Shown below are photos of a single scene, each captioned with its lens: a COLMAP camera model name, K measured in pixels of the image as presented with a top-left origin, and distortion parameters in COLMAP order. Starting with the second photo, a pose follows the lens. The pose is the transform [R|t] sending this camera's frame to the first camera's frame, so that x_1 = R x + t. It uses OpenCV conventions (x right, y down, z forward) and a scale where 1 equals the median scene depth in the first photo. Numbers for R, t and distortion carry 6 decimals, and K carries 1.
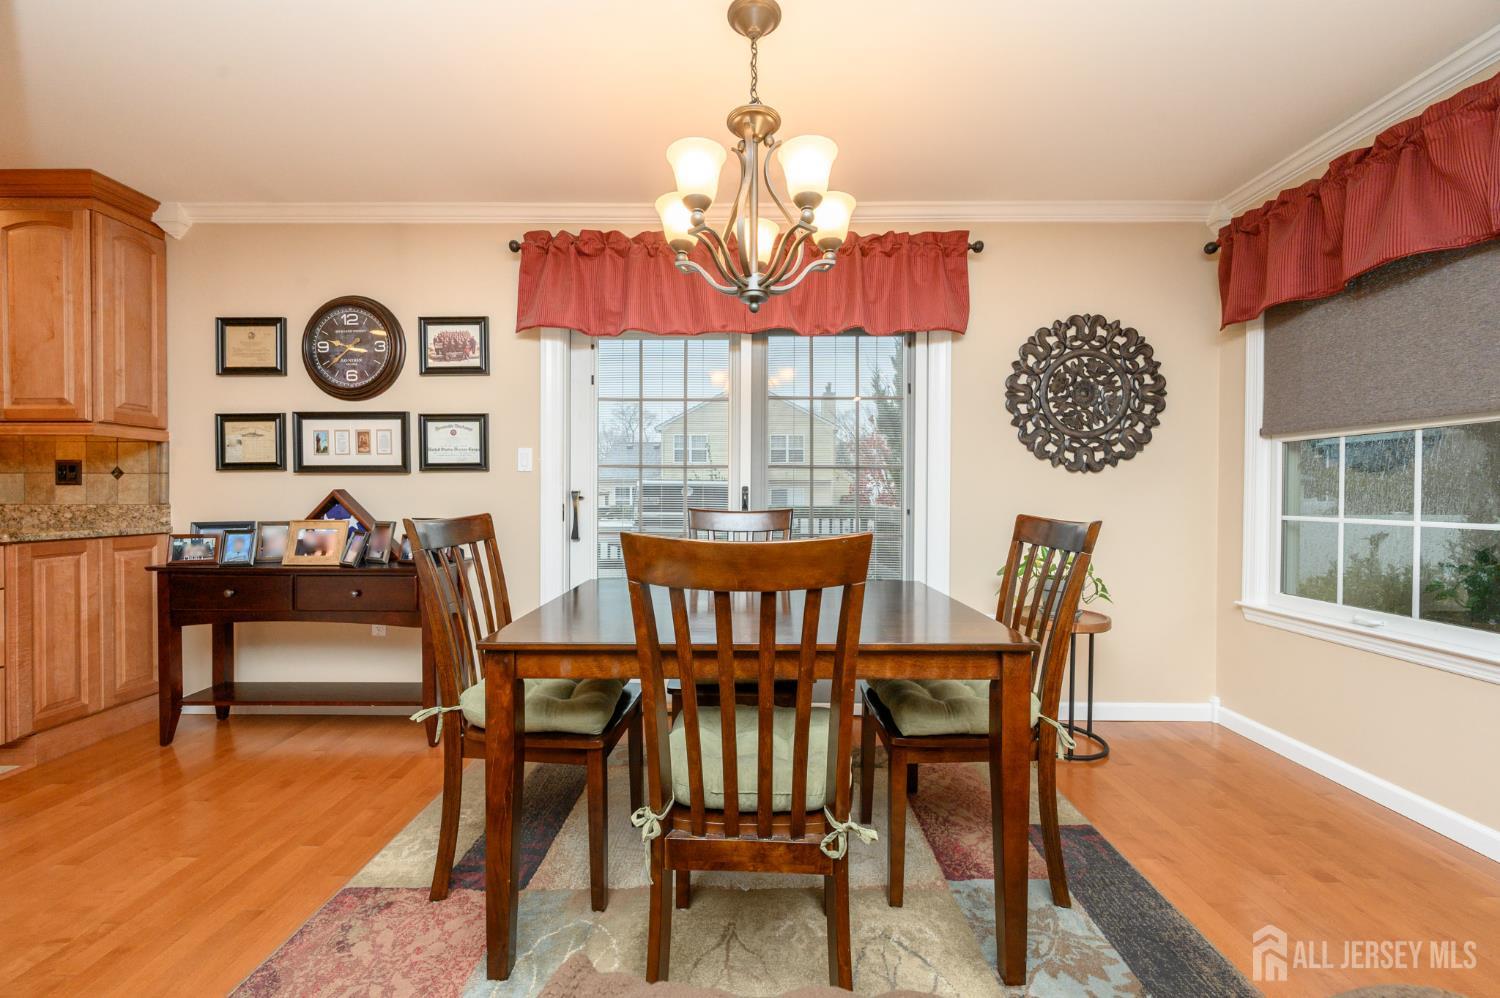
lens RADIAL K [[595.2, 0, 750.0], [0, 595.2, 499.0], [0, 0, 1]] dist [-0.002370, -0.000423]
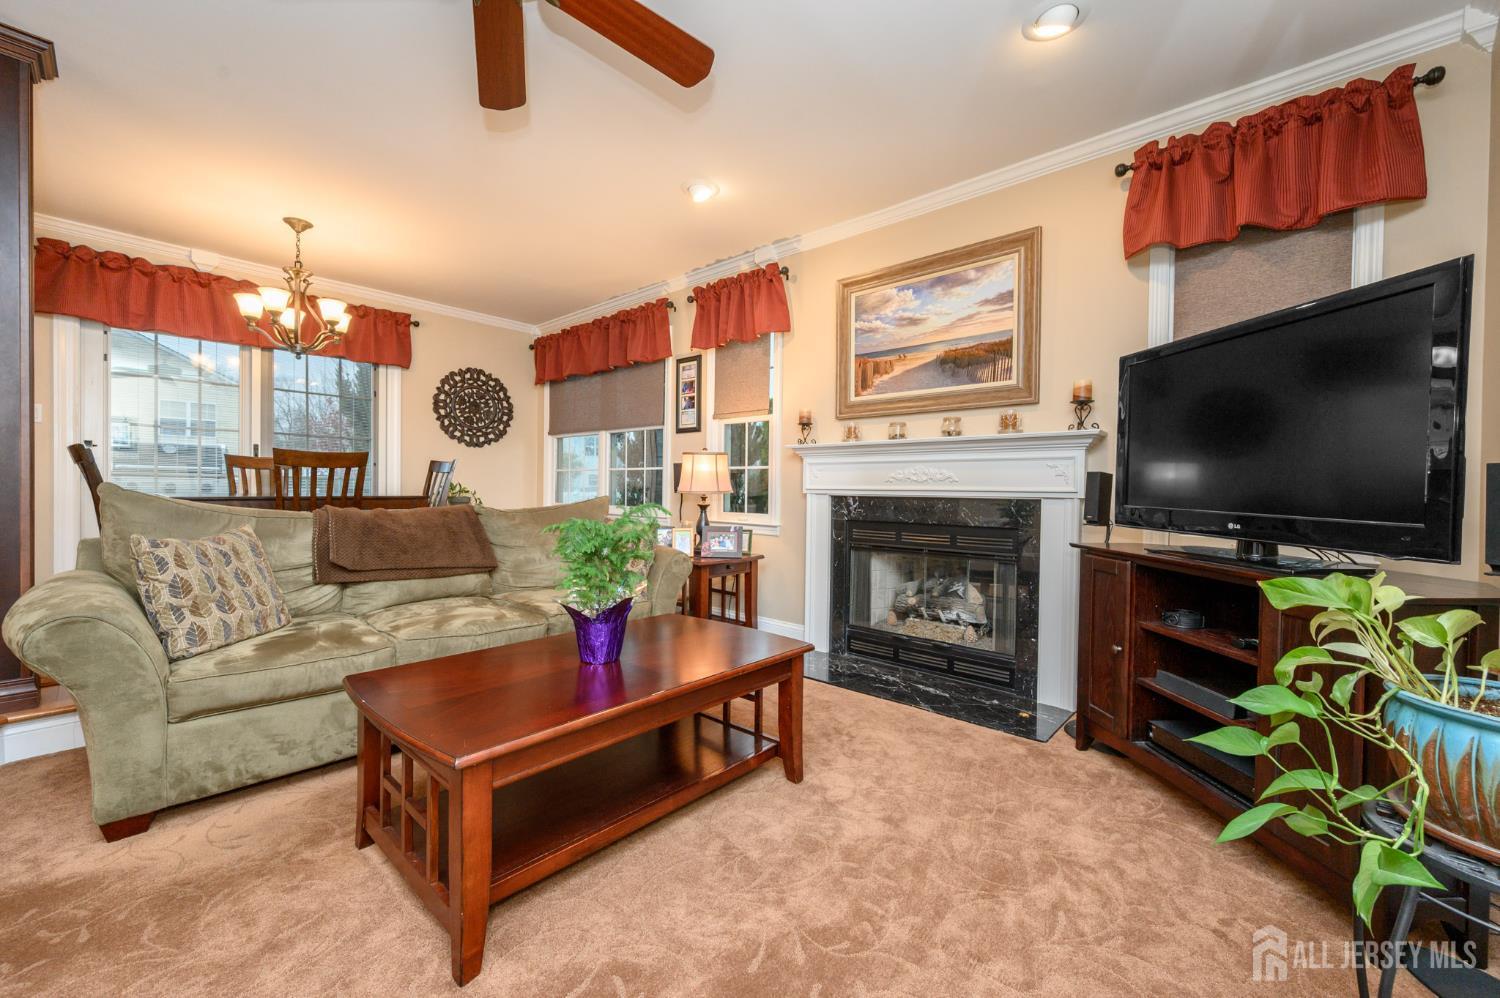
lens RADIAL K [[595.2, 0, 750.0], [0, 595.2, 499.0], [0, 0, 1]] dist [-0.002370, -0.000423]
pose [[0.664739, -0.006583, 0.747047, -0.387508], [-0.004075, 0.999914, 0.012438, 0.123800], [-0.747065, -0.011312, 0.664655, -1.250449]]
